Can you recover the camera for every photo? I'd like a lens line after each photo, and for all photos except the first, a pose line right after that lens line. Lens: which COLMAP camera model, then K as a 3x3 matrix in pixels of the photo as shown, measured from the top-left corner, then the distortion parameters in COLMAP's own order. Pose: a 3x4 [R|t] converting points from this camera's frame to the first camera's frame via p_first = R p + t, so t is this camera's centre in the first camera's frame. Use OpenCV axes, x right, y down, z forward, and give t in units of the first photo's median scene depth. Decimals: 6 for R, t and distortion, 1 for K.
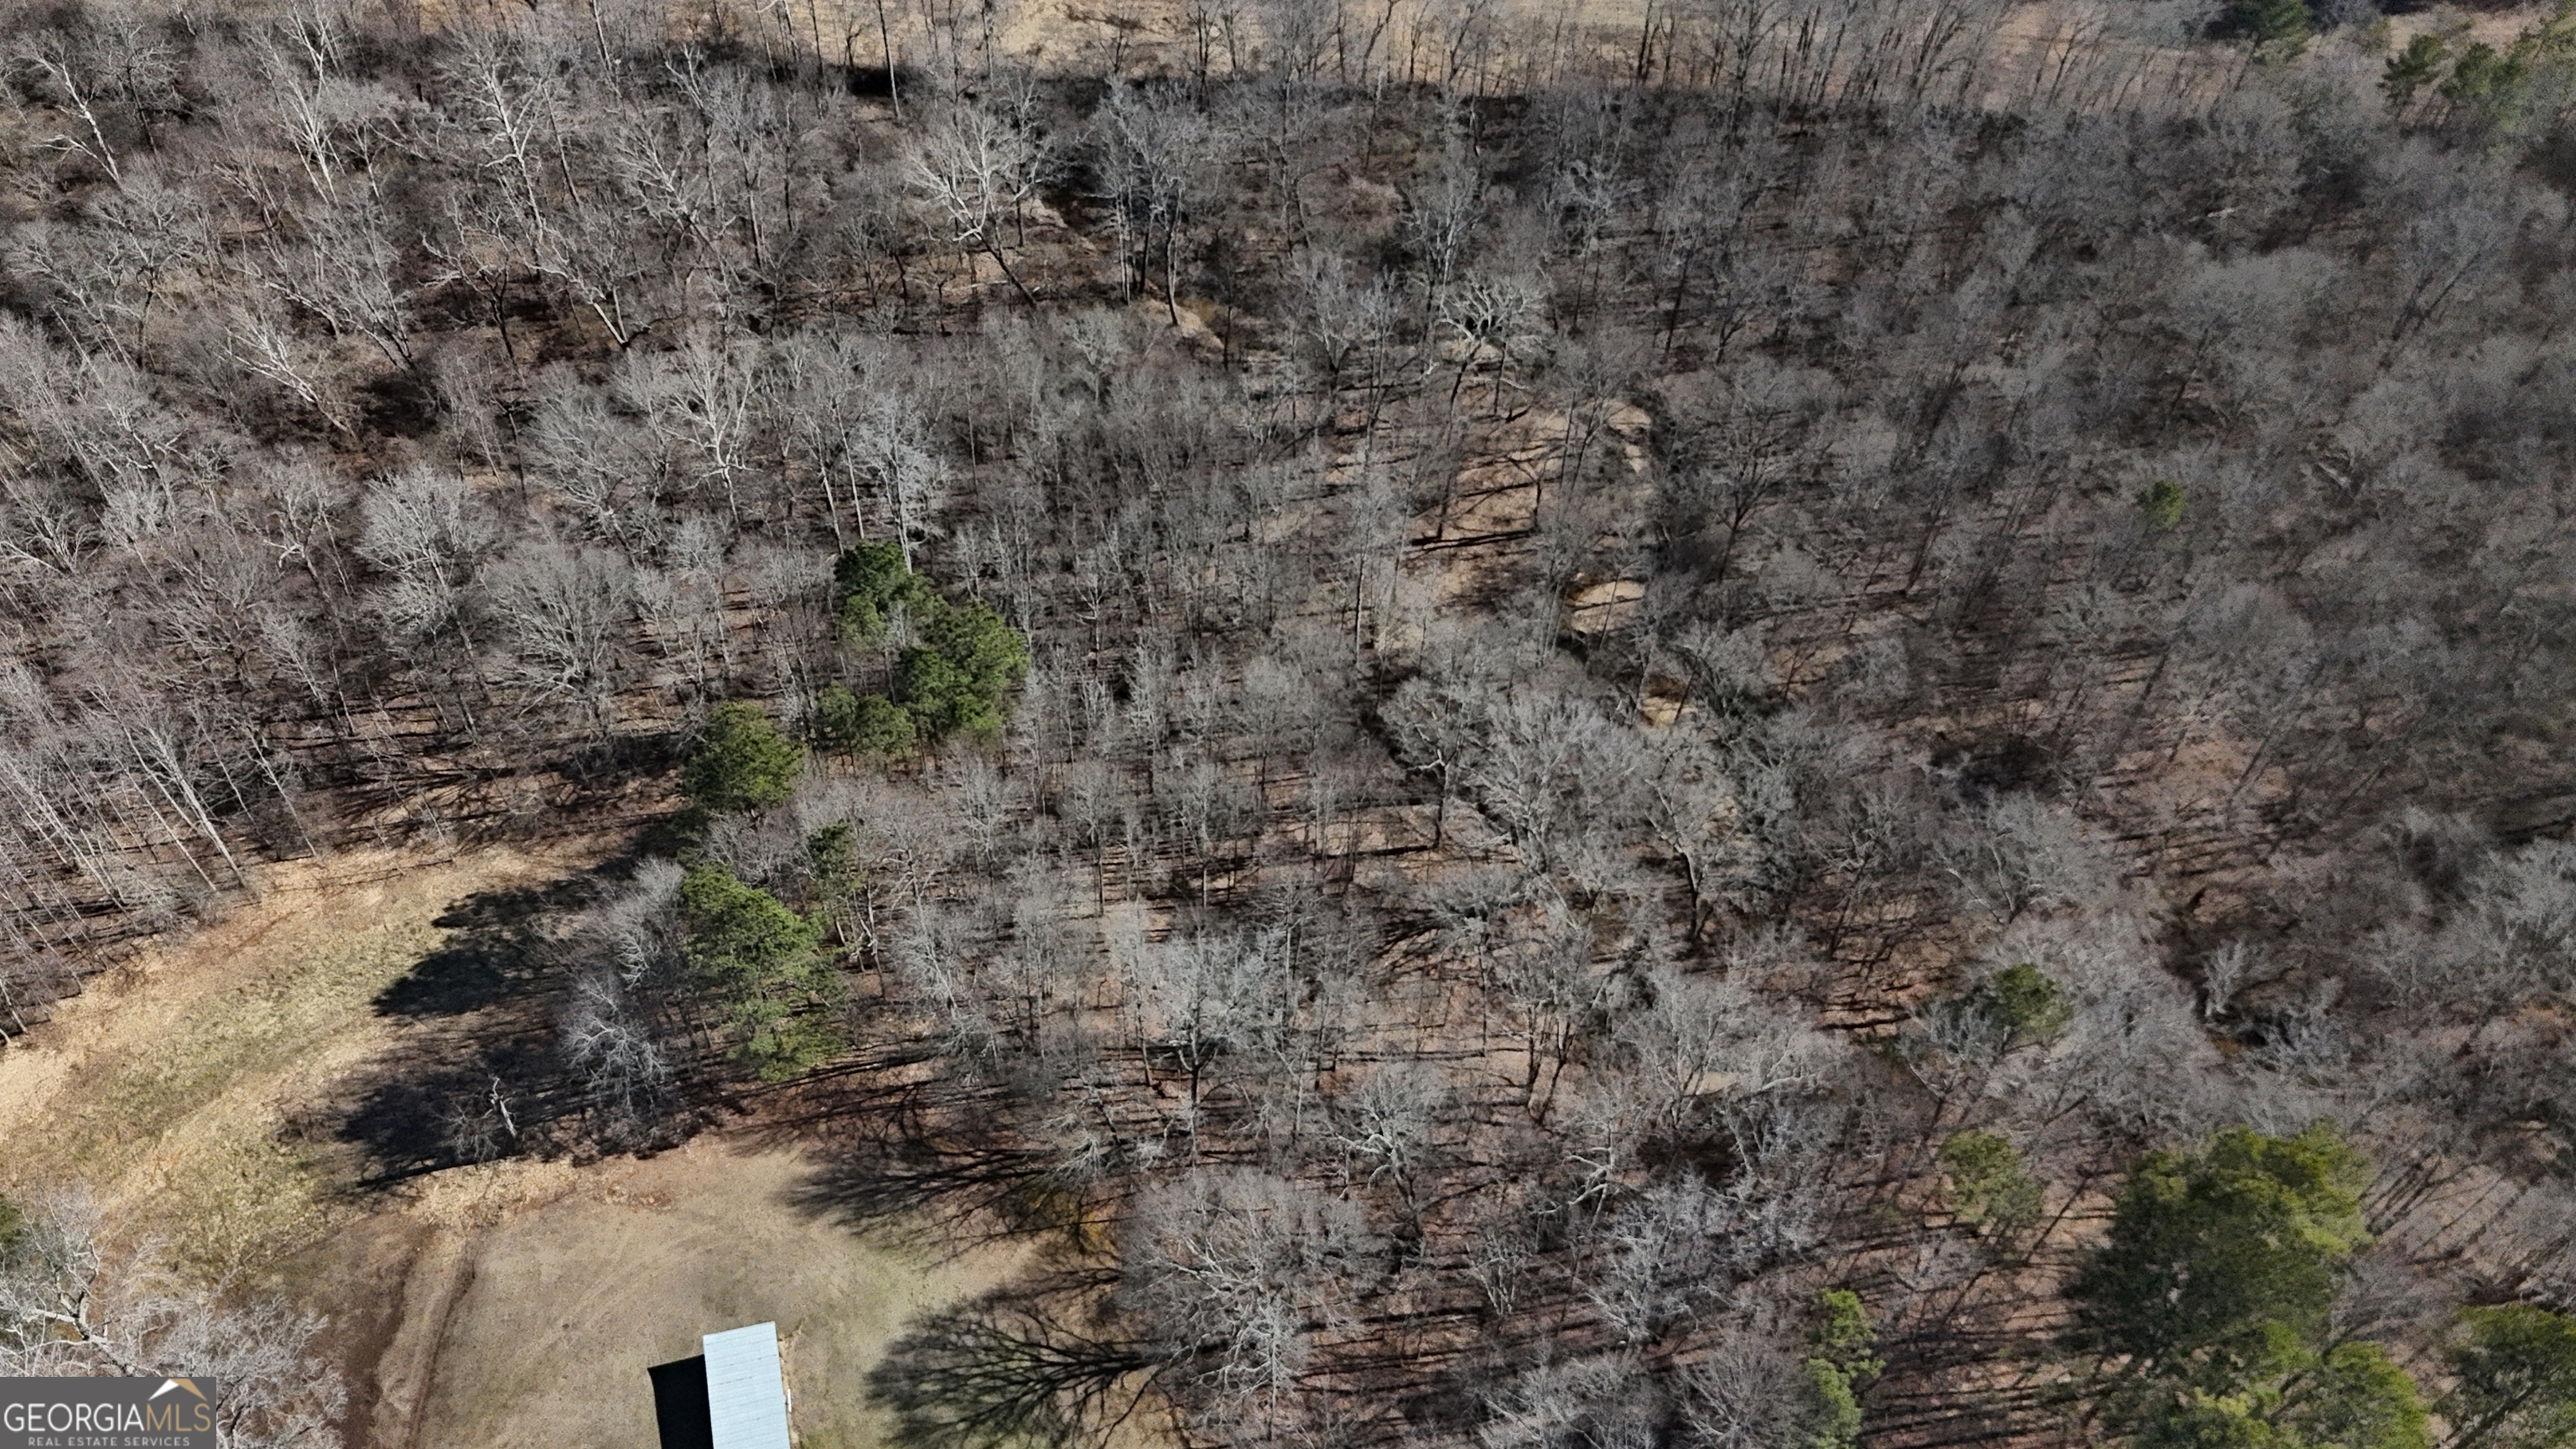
lens RADIAL K [[1875.1, 0, 1288.0], [0, 1875.1, 724.5], [0, 0, 1]] dist [0.027057, -0.003546]
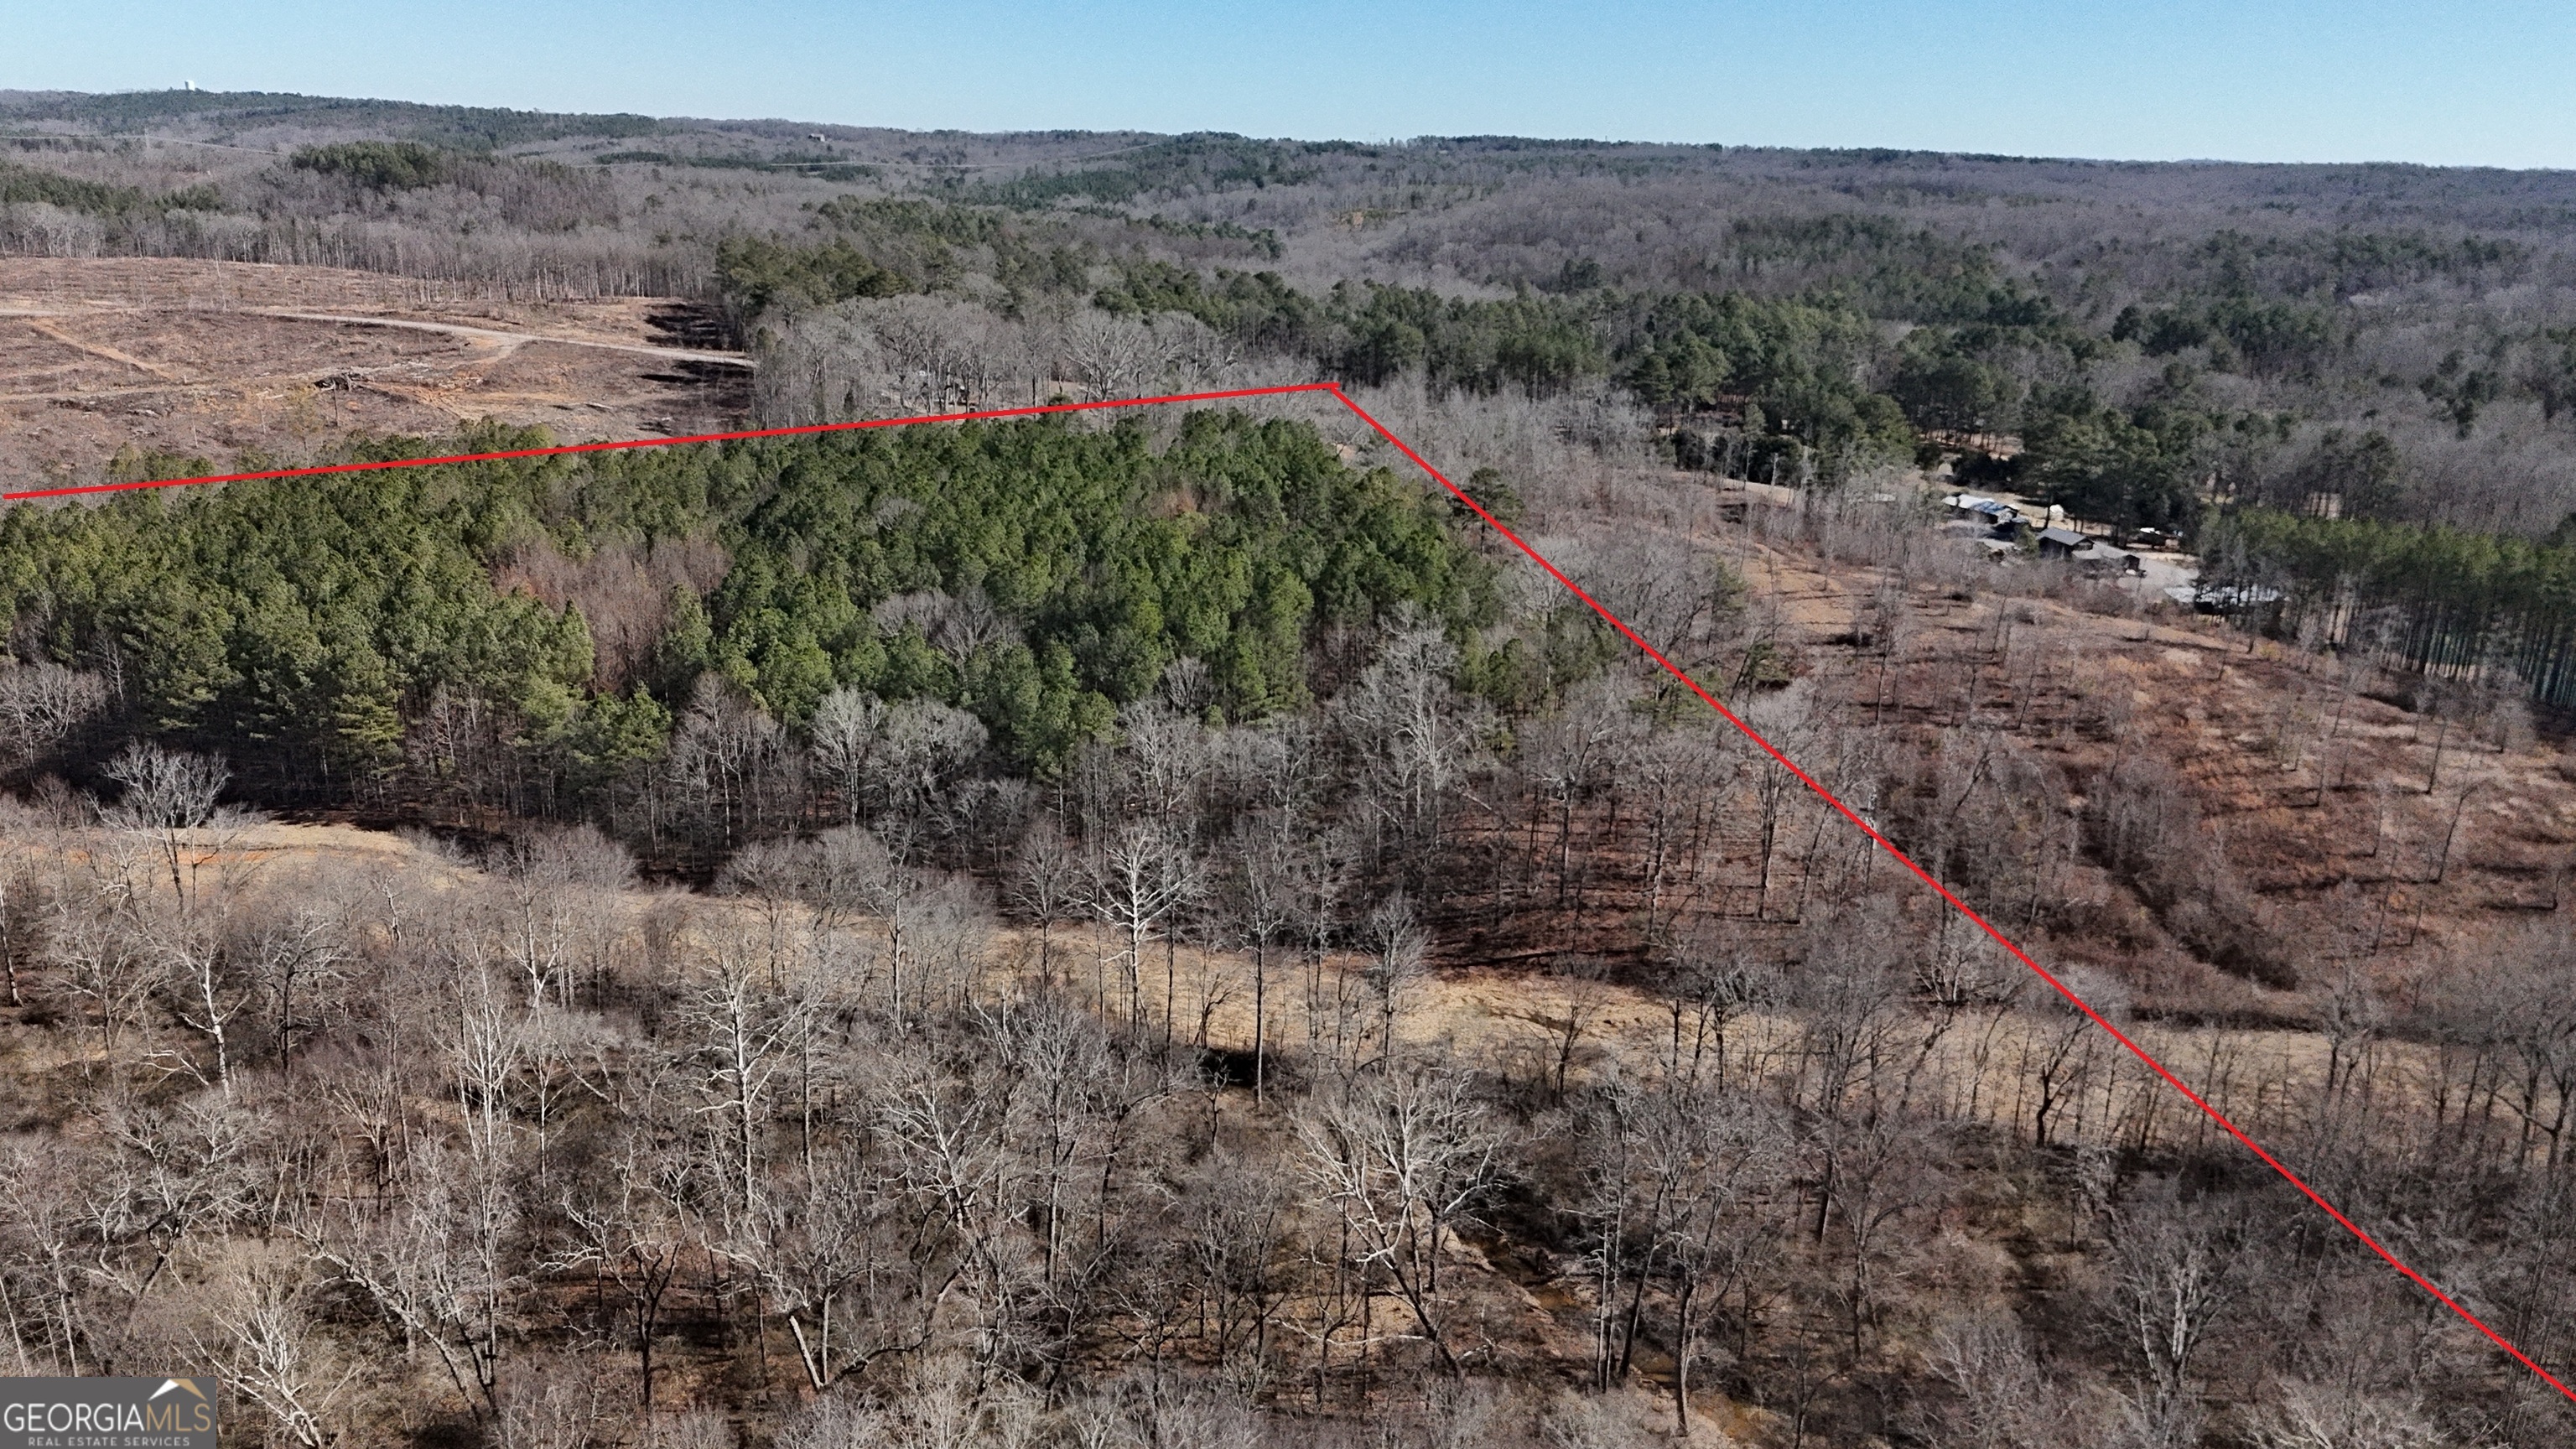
lens RADIAL K [[1890.8, 0, 1288.0], [0, 1890.8, 724.5], [0, 0, 1]] dist [0.051764, -0.046977]
pose [[0.989545, 0.034253, -0.140097, -0.167037], [-0.105066, 0.836658, -0.537554, -0.088854], [0.098800, 0.546653, 0.831510, 0.520525]]
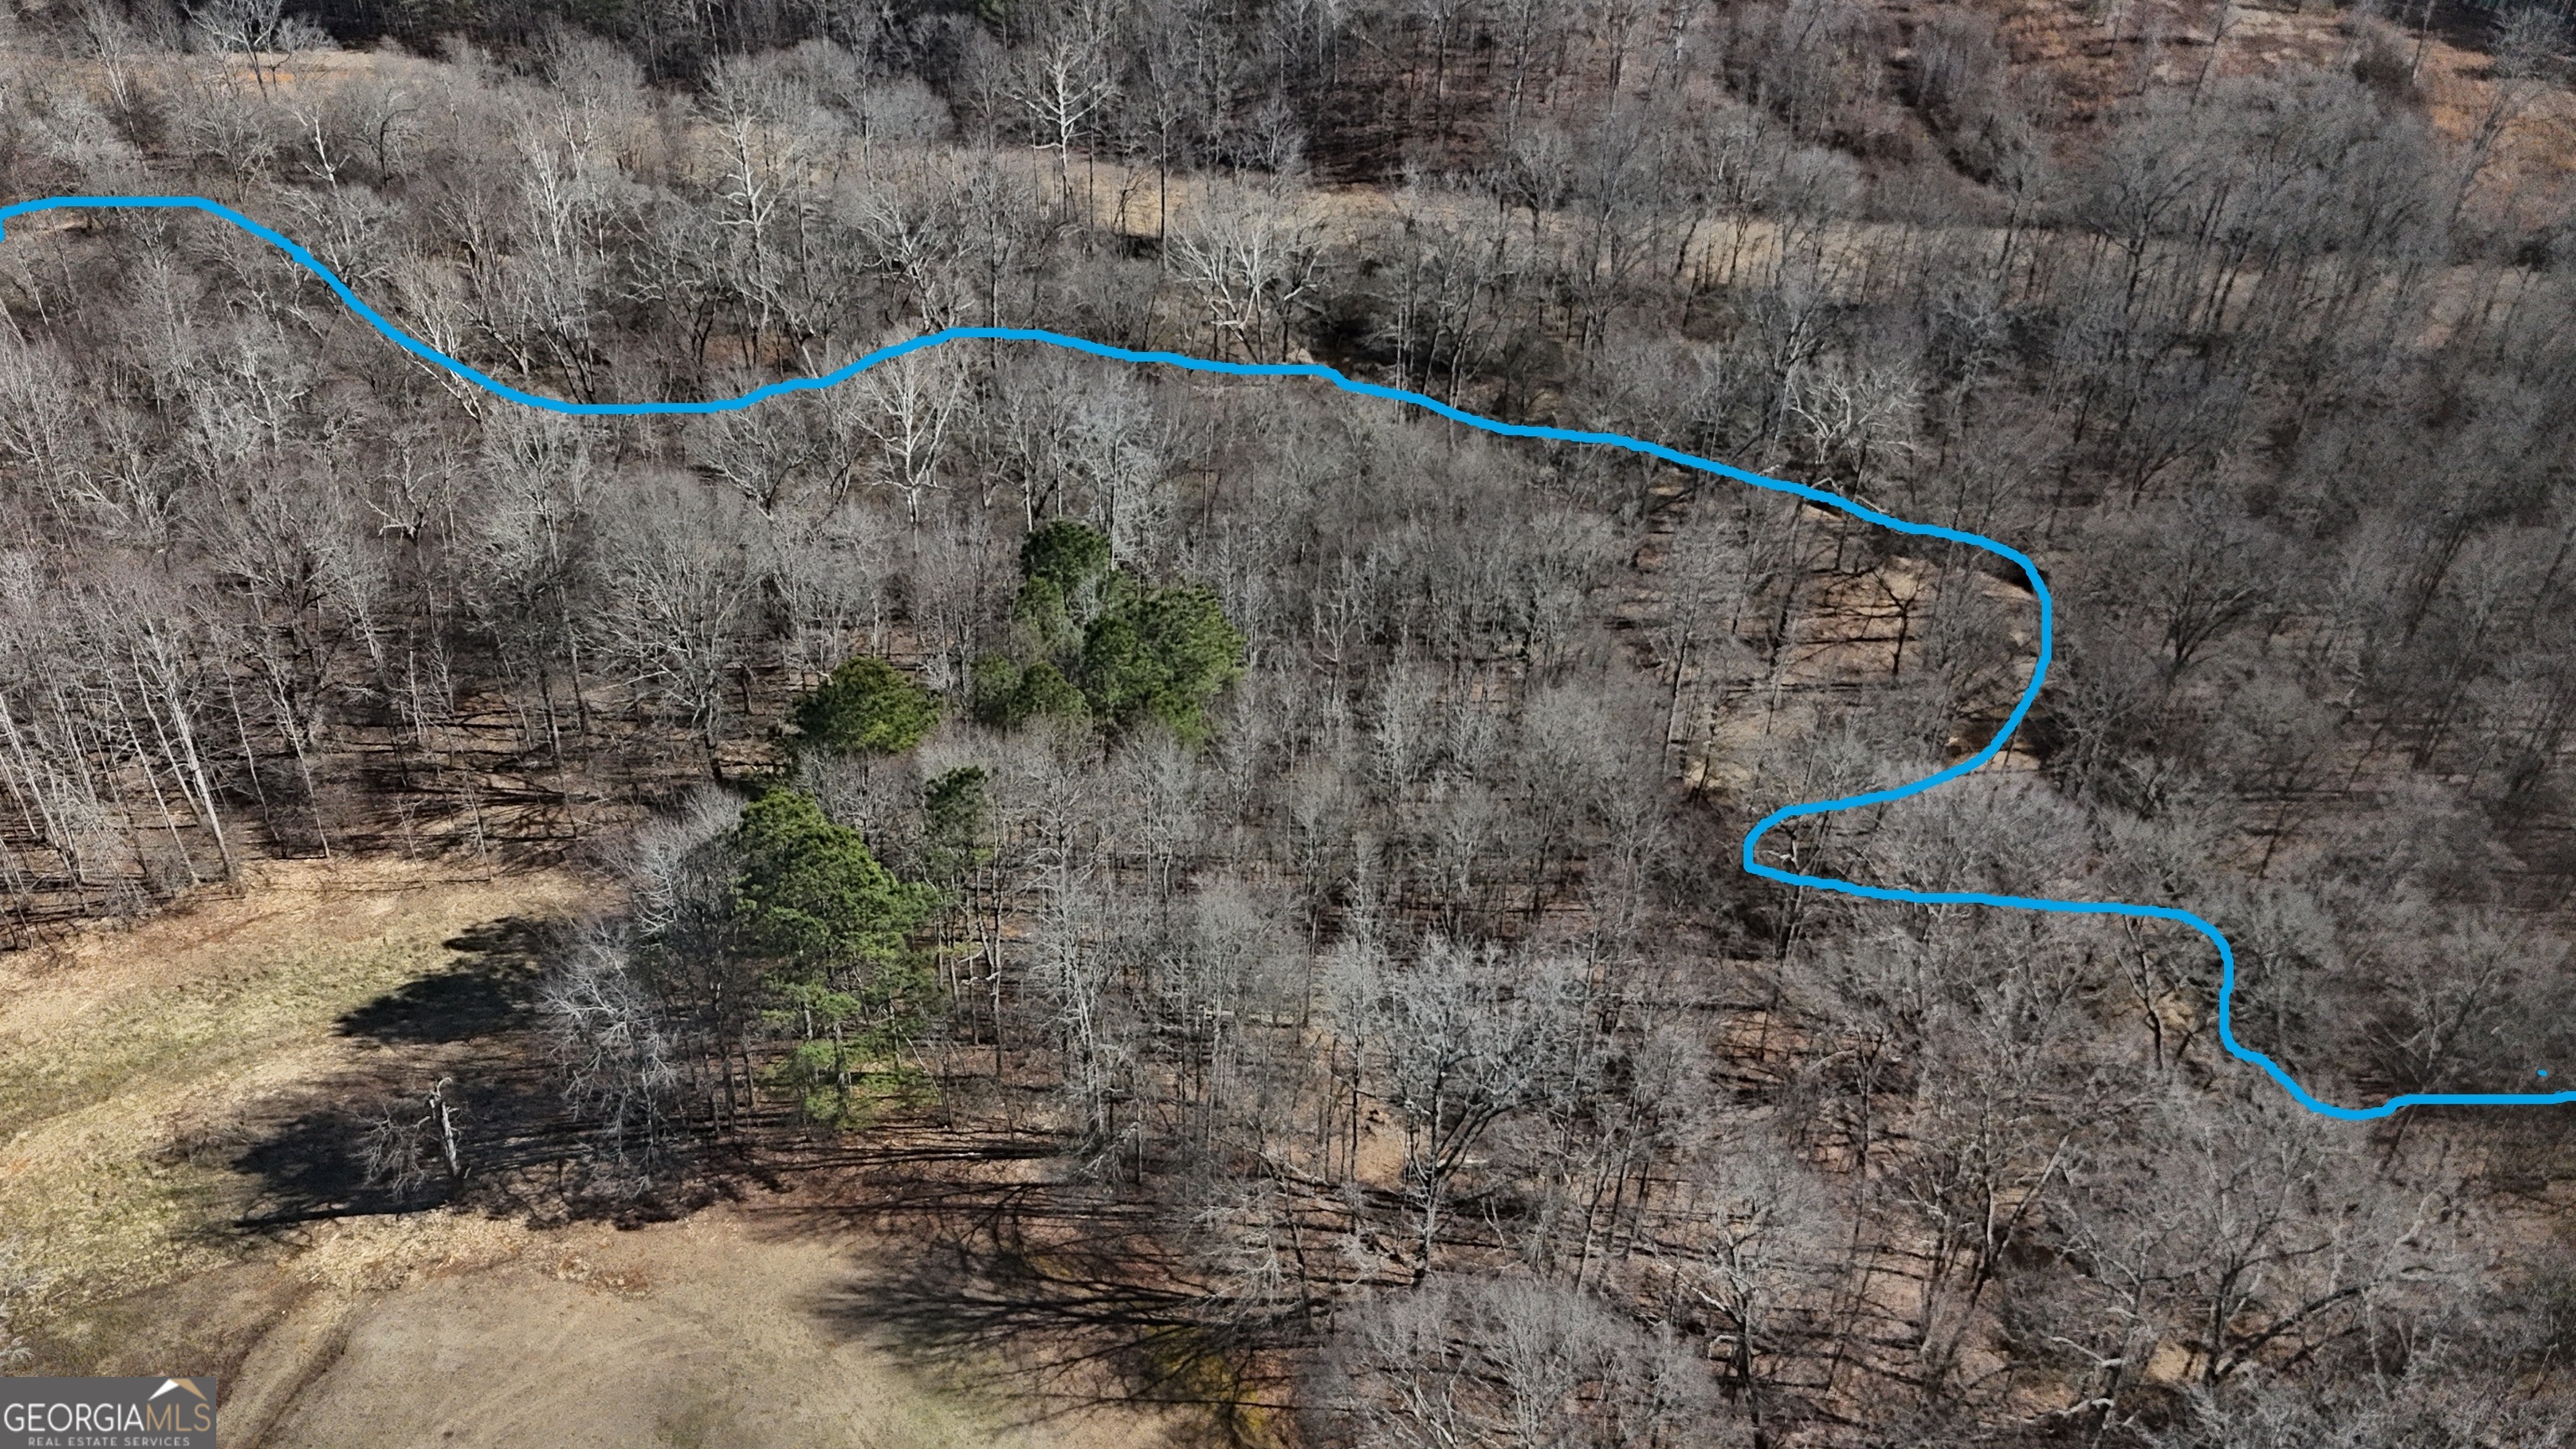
lens RADIAL K [[1890.8, 0, 1288.0], [0, 1890.8, 724.5], [0, 0, 1]] dist [0.051764, -0.046977]
pose [[0.989332, 0.082036, -0.120382, -0.031262], [-0.109998, 0.962467, -0.248109, 0.192517], [0.095510, 0.258704, 0.961223, 0.292625]]
